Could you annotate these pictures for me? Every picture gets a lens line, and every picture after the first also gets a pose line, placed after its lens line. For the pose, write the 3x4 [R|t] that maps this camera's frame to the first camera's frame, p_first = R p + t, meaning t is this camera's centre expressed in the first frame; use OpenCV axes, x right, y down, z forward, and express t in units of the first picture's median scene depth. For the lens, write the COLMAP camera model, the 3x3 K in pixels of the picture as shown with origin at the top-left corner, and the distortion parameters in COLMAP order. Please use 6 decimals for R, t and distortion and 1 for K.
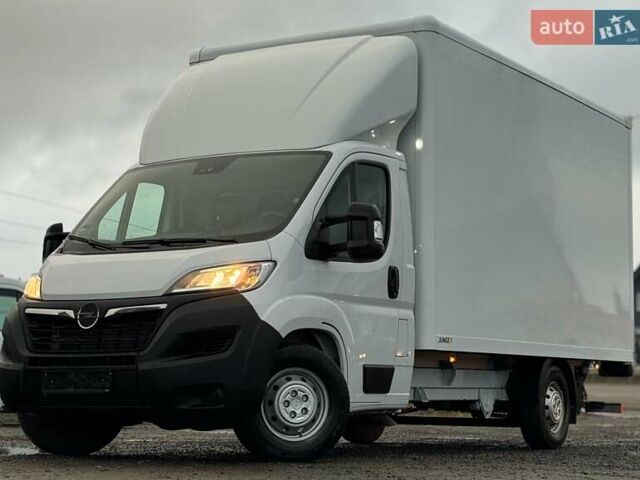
lens RADIAL K [[1364.7, 0, 342.5], [0, 1364.7, 250.5], [0, 0, 1]] dist [0.090668, 0.000000]
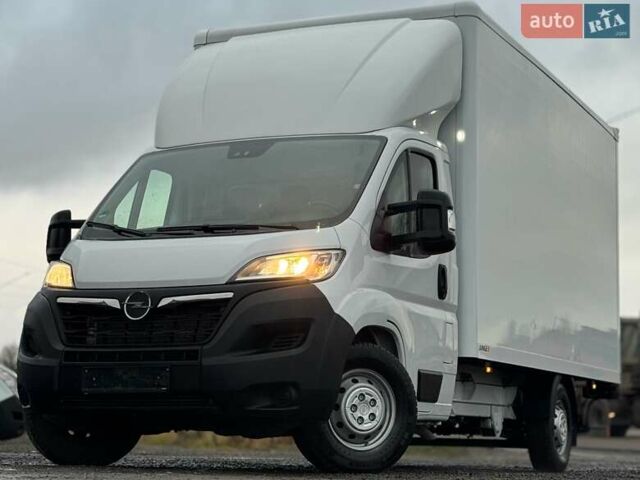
lens RADIAL K [[1364.7, 0, 316.3], [0, 1364.7, 251.9], [0, 0, 1]] dist [0.090668, 0.000000]
pose [[0.994719, 0.024303, 0.099714, -0.153010], [-0.021388, 0.999315, -0.030199, 0.035764], [-0.100379, 0.027907, 0.994558, 0.101549]]
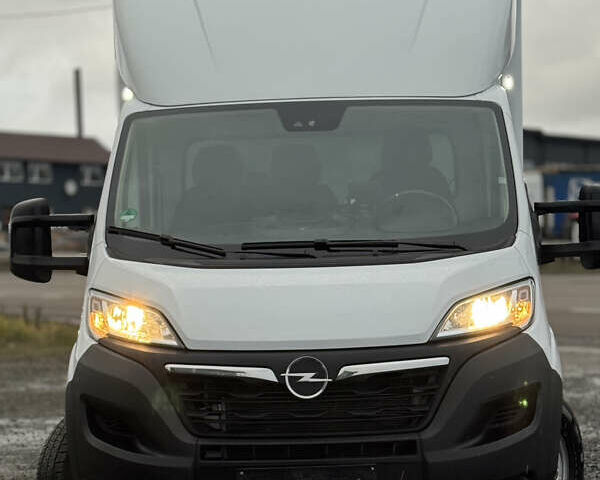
lens RADIAL K [[1619.9, 0, 298.5], [0, 1619.9, 240.9], [0, 0, 1]] dist [-0.011155, 0.000000]
pose [[0.886491, -0.030973, 0.461708, -0.512610], [-0.011618, 0.995953, 0.089119, -0.079309], [-0.462600, -0.084367, 0.882544, 0.329477]]
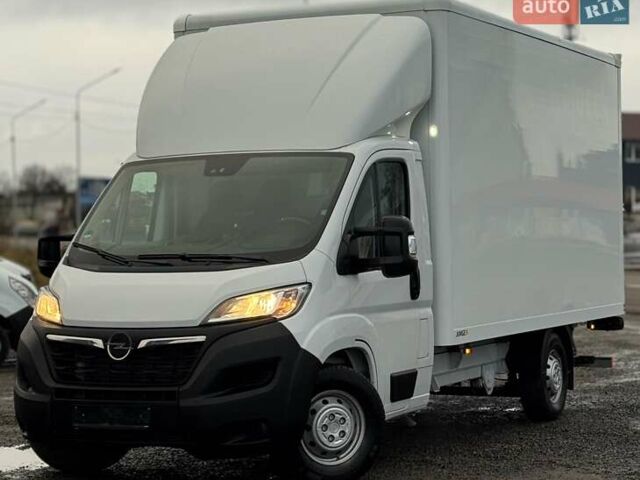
lens RADIAL K [[1524.9, 0, 335.8], [0, 1524.9, 236.6], [0, 0, 1]] dist [0.110118, 0.000000]
pose [[0.996790, -0.023912, 0.076403, -0.109591], [0.016590, 0.995332, 0.095068, -0.123557], [-0.078320, -0.093496, 0.992534, -0.067995]]
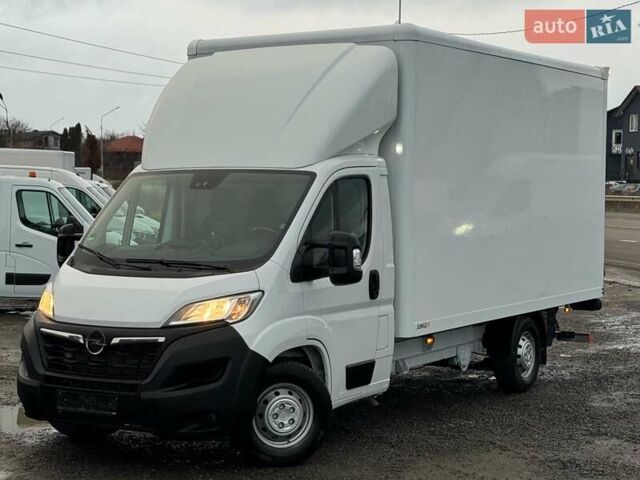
lens RADIAL K [[1231.4, 0, 322.6], [0, 1231.4, 284.9], [0, 0, 1]] dist [0.112217, 0.000000]
pose [[0.999537, -0.005726, -0.029875, 0.027792], [0.010850, 0.984636, 0.174284, -0.164388], [0.028418, -0.174527, 0.984242, 0.024118]]
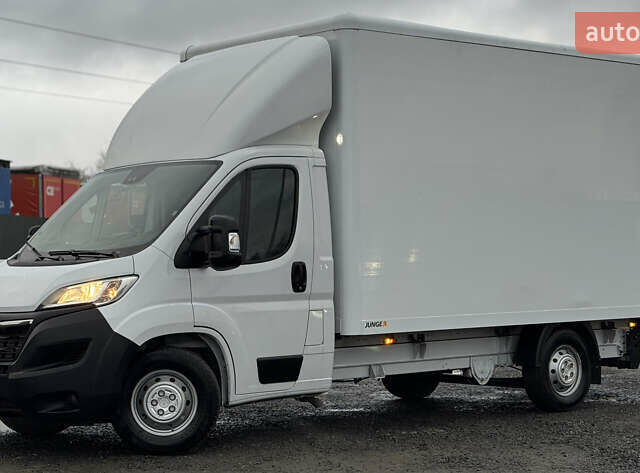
lens RADIAL K [[1377.5, 0, 360.1], [0, 1377.5, 235.6], [0, 0, 1]] dist [0.124326, 0.000000]
pose [[0.952994, -0.030118, -0.301488, 0.446820], [0.054436, 0.995875, 0.072586, -0.092440], [0.298058, -0.085586, 0.950703, -0.005707]]
